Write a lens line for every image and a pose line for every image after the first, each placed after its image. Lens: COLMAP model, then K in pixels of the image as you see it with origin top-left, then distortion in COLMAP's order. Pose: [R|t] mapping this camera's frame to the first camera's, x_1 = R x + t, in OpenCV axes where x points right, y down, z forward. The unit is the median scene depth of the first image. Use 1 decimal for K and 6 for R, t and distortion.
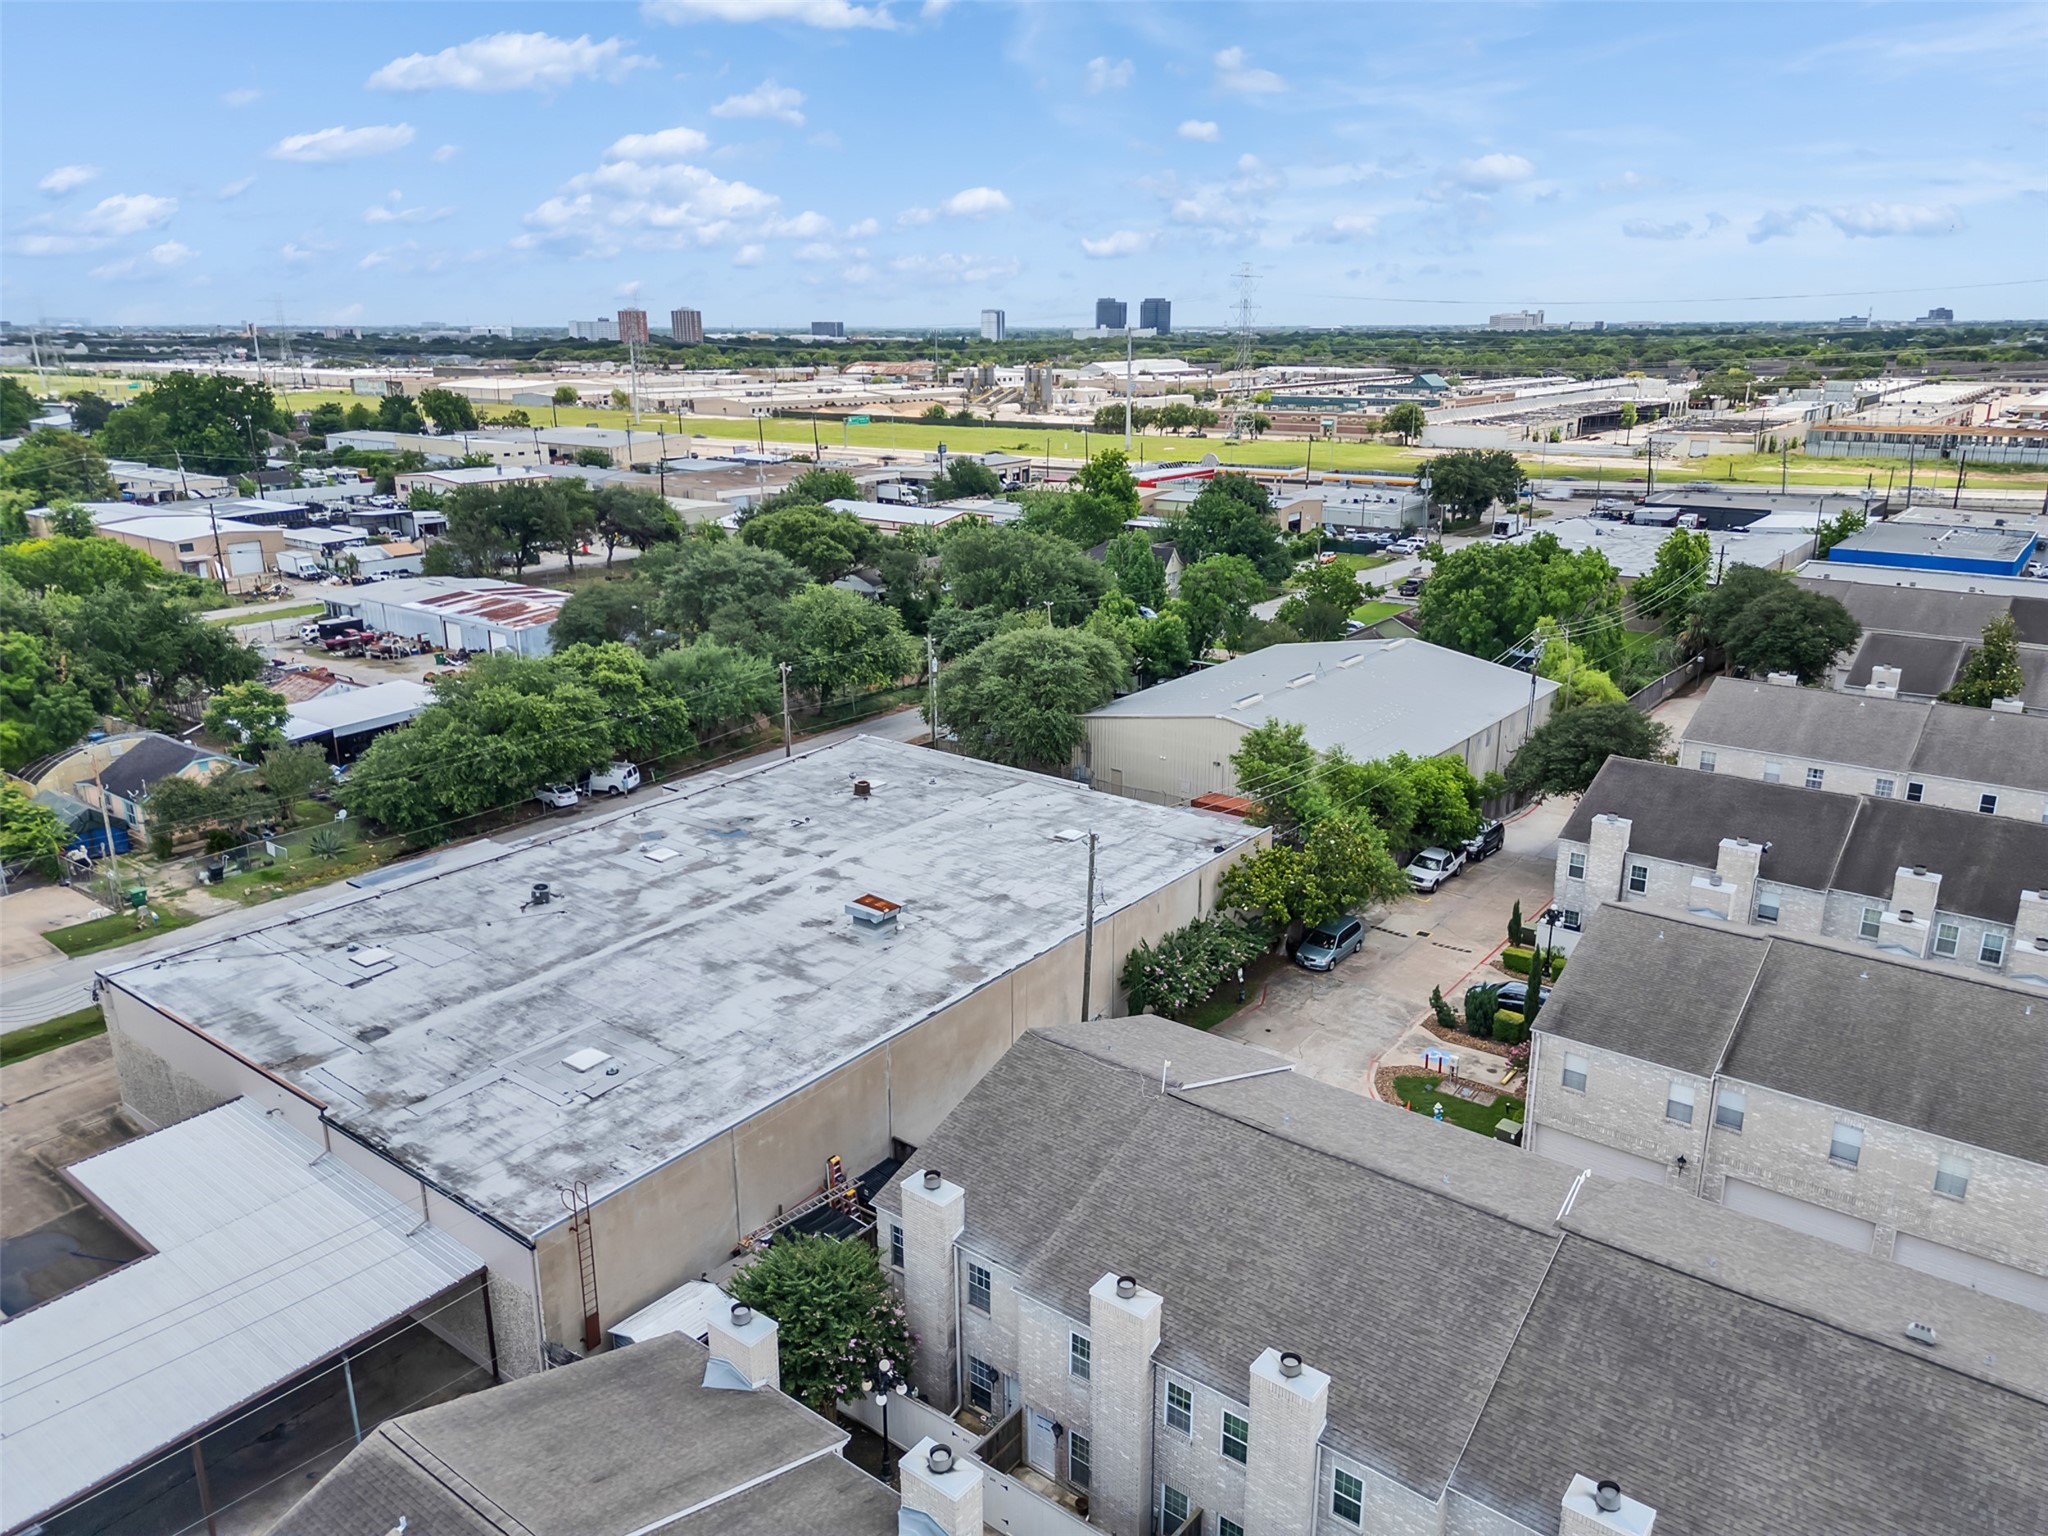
lens RADIAL K [[1436.3, 0, 1024.0], [0, 1436.3, 768.0], [0, 0, 1]] dist [0.066379, -0.068531]
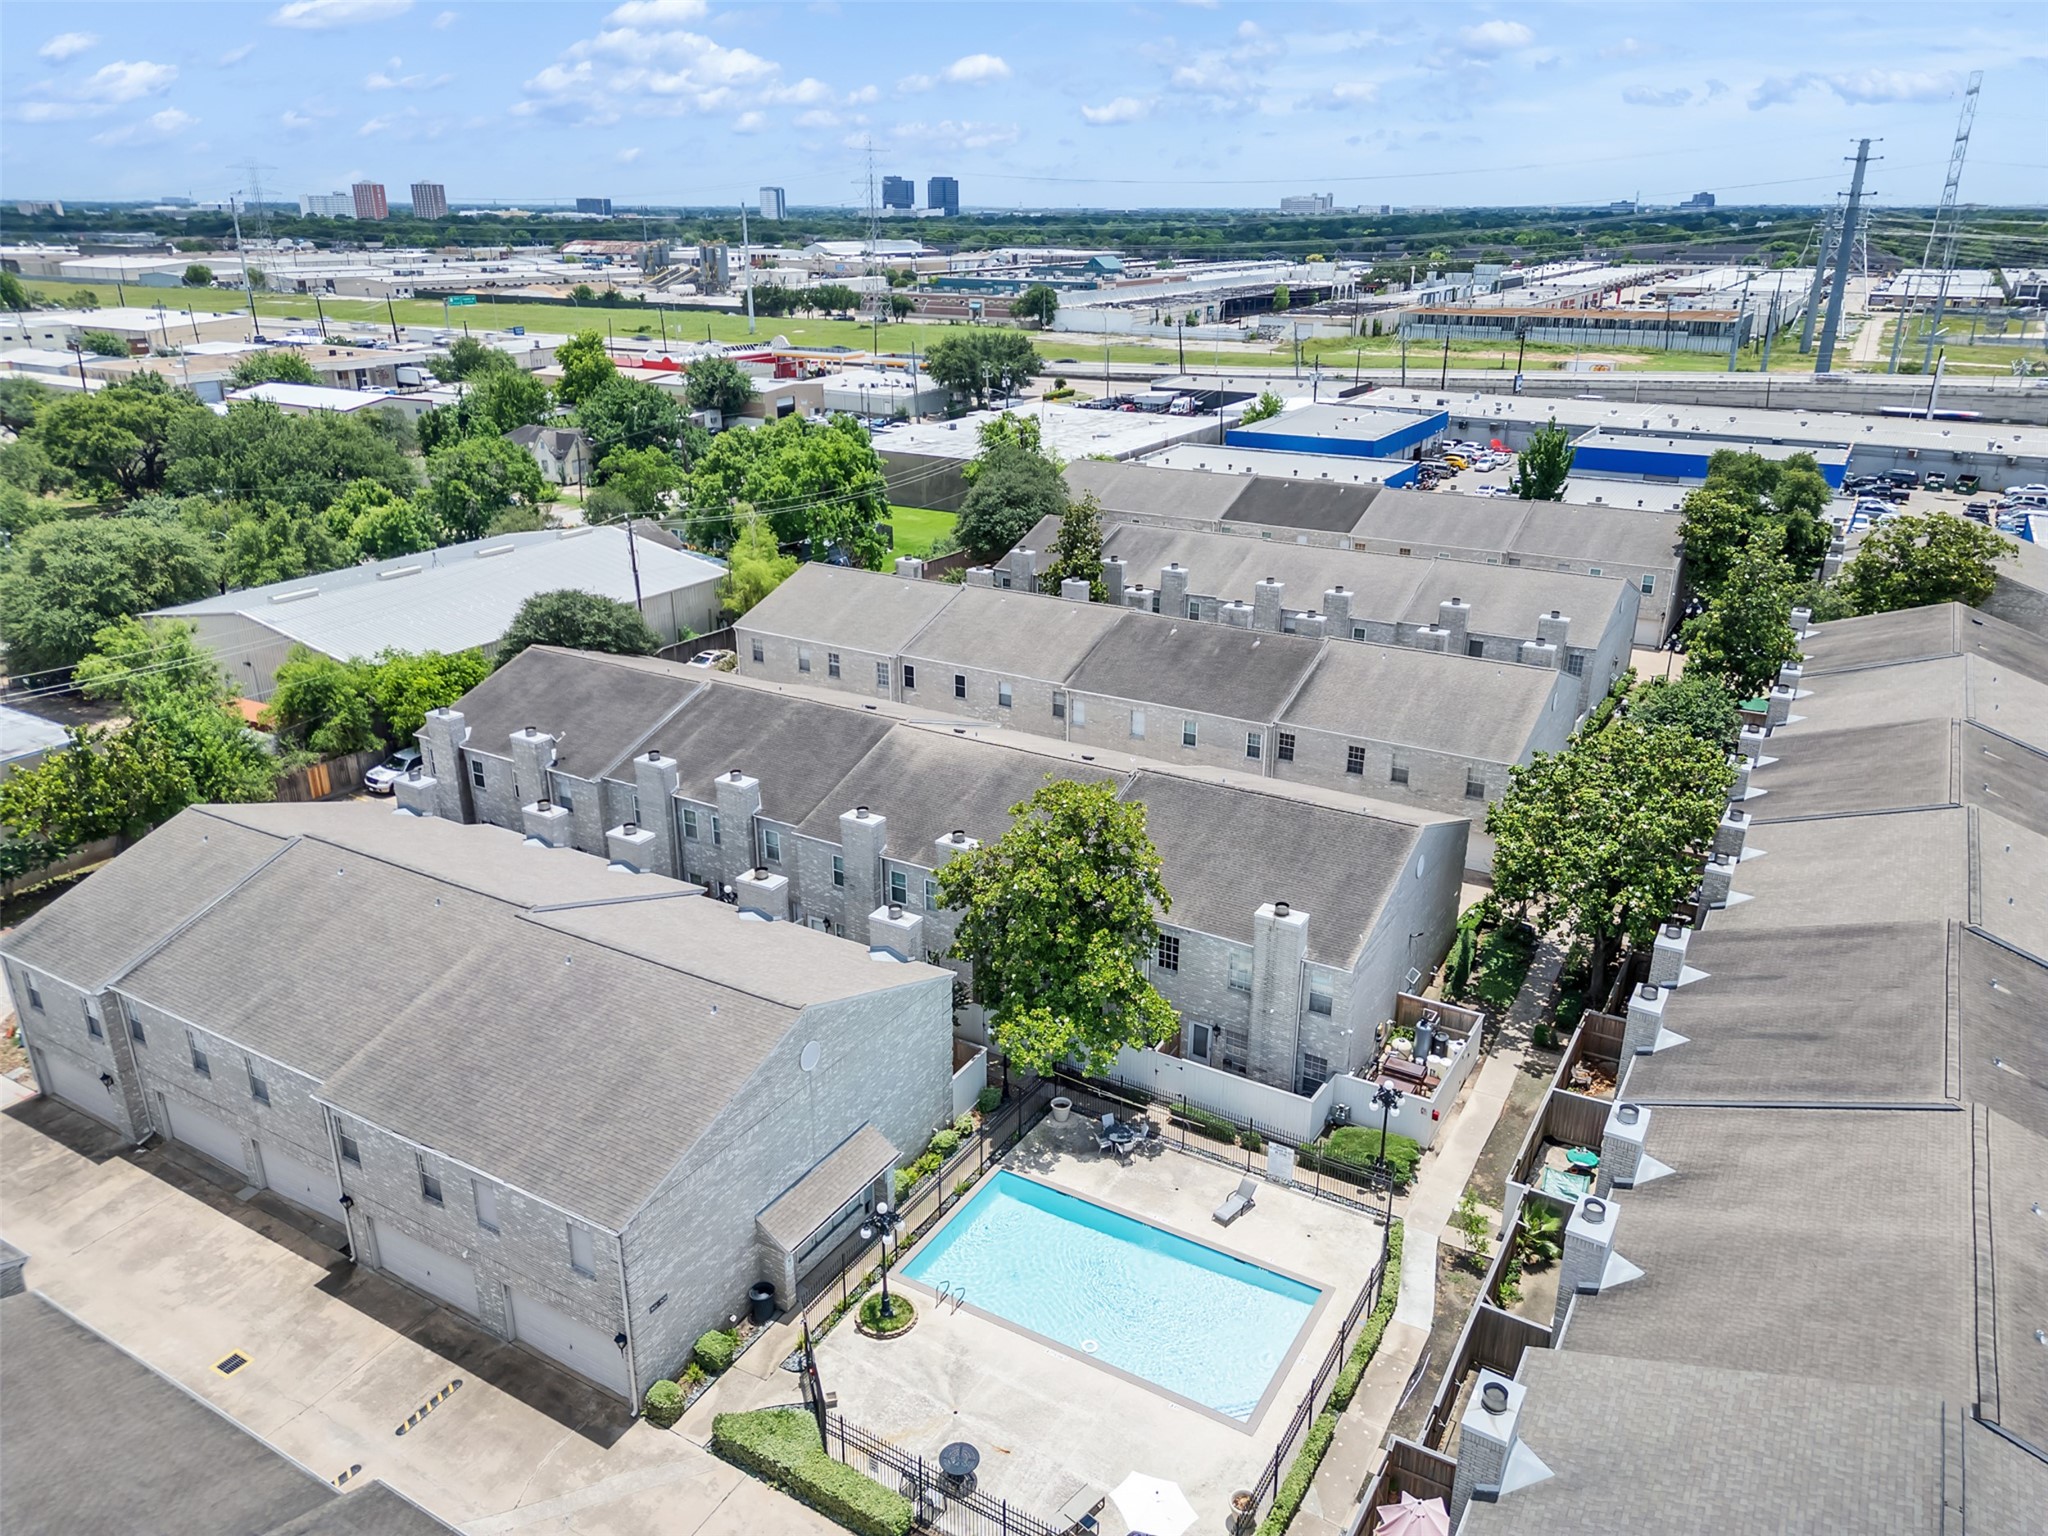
lens RADIAL K [[1436.3, 0, 1024.0], [0, 1436.3, 768.0], [0, 0, 1]] dist [0.066379, -0.068531]
pose [[0.993077, -0.037957, 0.111162, 0.266072], [0.029760, 0.996777, 0.074492, 0.004507], [-0.113631, -0.070668, 0.991007, 0.001847]]
